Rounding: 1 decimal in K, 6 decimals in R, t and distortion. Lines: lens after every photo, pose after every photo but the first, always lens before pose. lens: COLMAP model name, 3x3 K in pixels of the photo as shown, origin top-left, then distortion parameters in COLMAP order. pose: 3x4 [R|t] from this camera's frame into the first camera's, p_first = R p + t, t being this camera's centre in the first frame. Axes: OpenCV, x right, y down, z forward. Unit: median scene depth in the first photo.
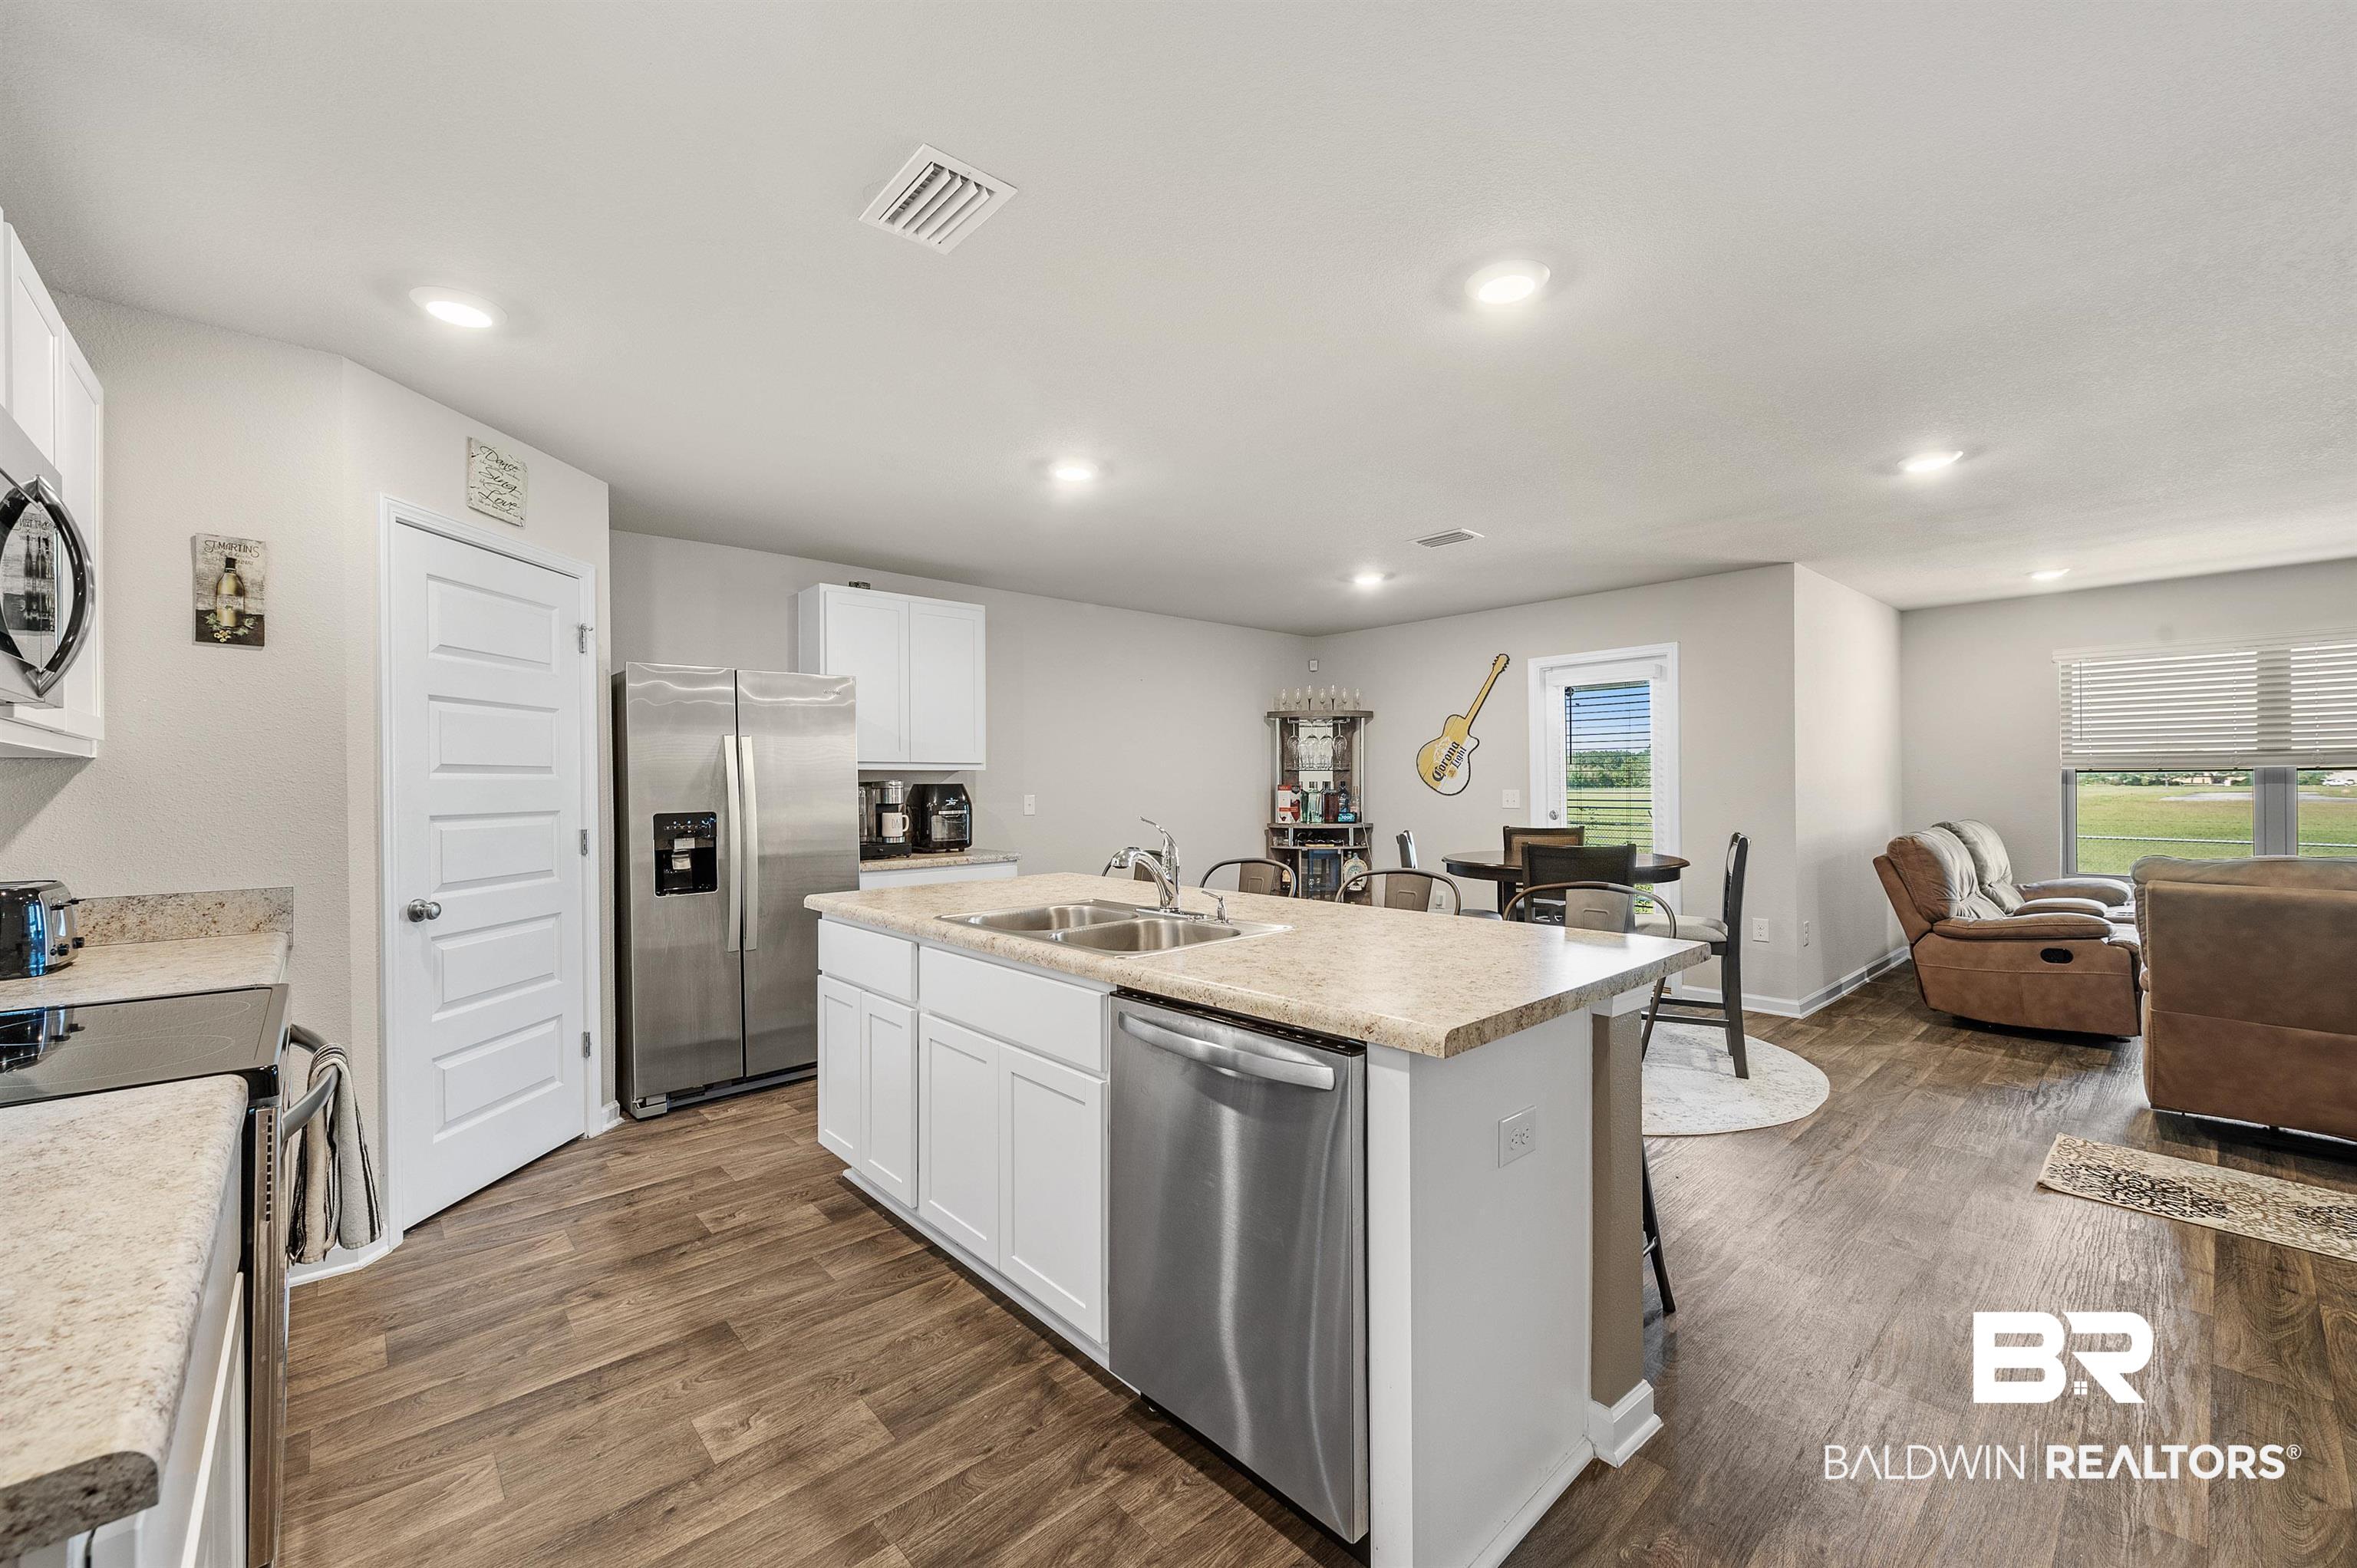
lens RADIAL K [[942.5, 0, 1178.5], [0, 942.5, 784.0], [0, 0, 1]] dist [0.001935, -0.000143]
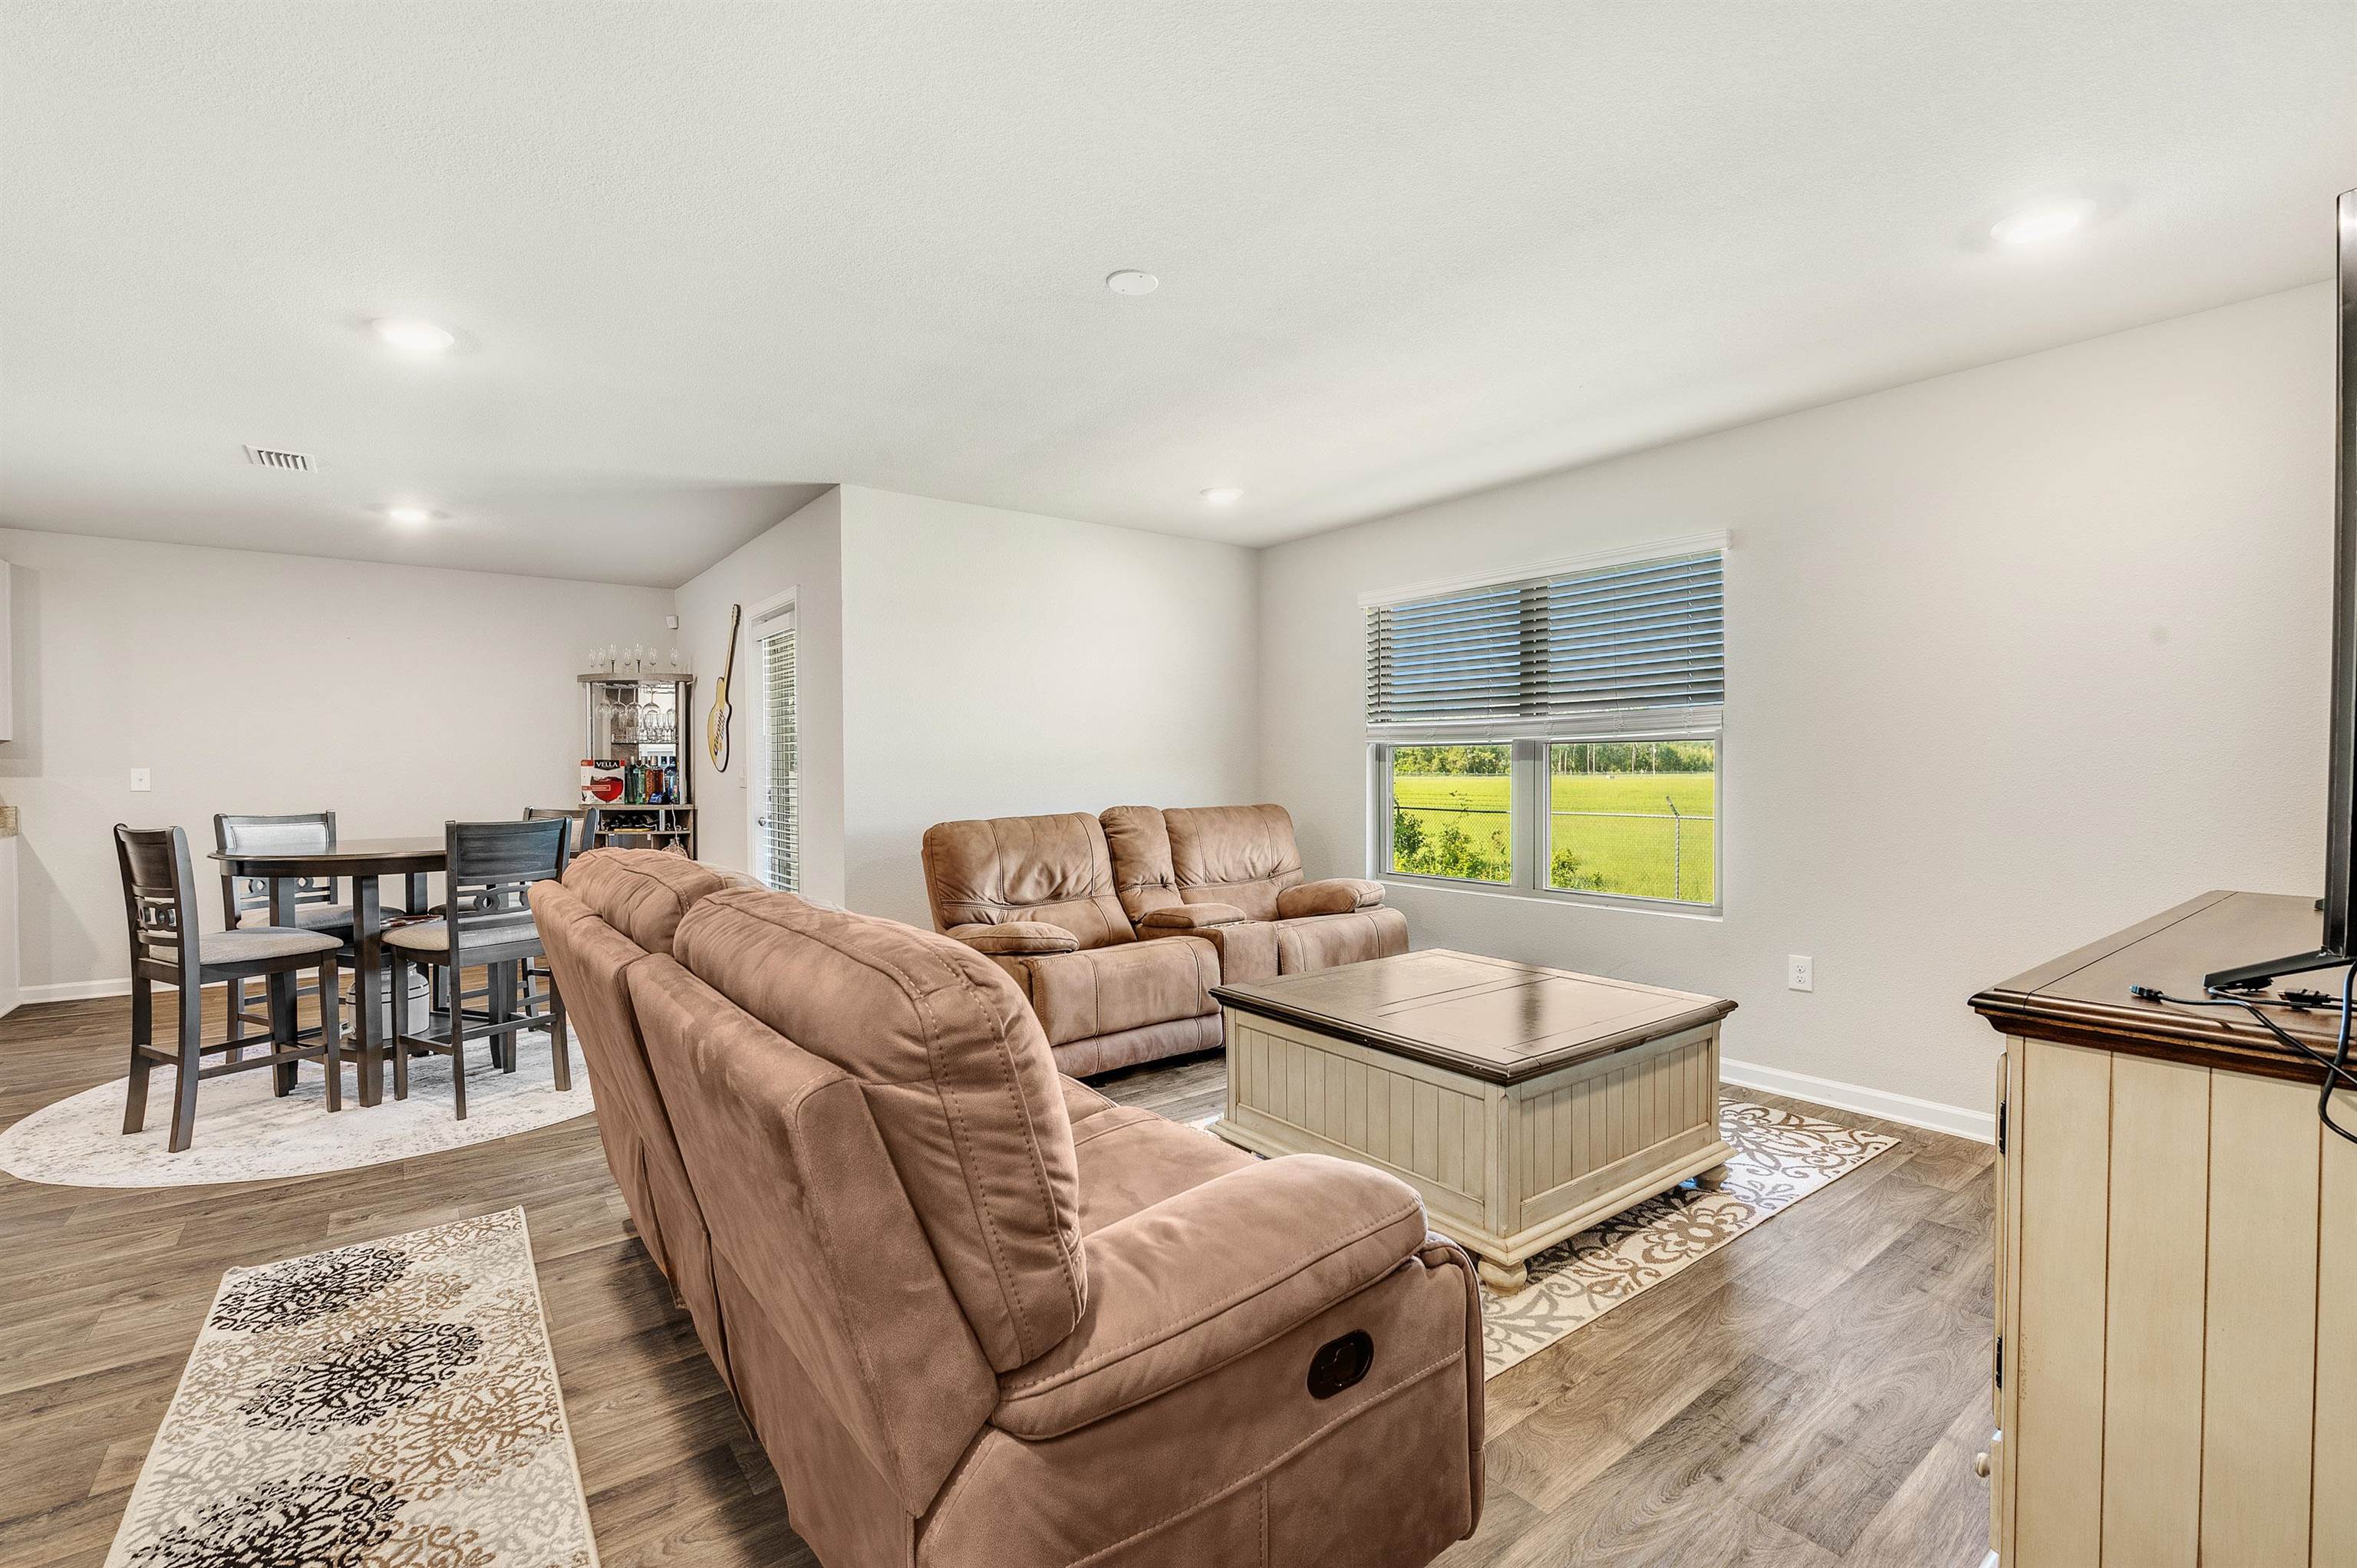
lens RADIAL K [[1037.0, 0, 1176.1], [0, 1037.0, 782.4], [0, 0, 1]] dist [-0.002308, -0.000219]
pose [[0.995959, 0.007152, -0.089525, 1.008821], [-0.005584, 0.999827, 0.017754, 0.002731], [0.089636, -0.017182, 0.995826, 0.137086]]
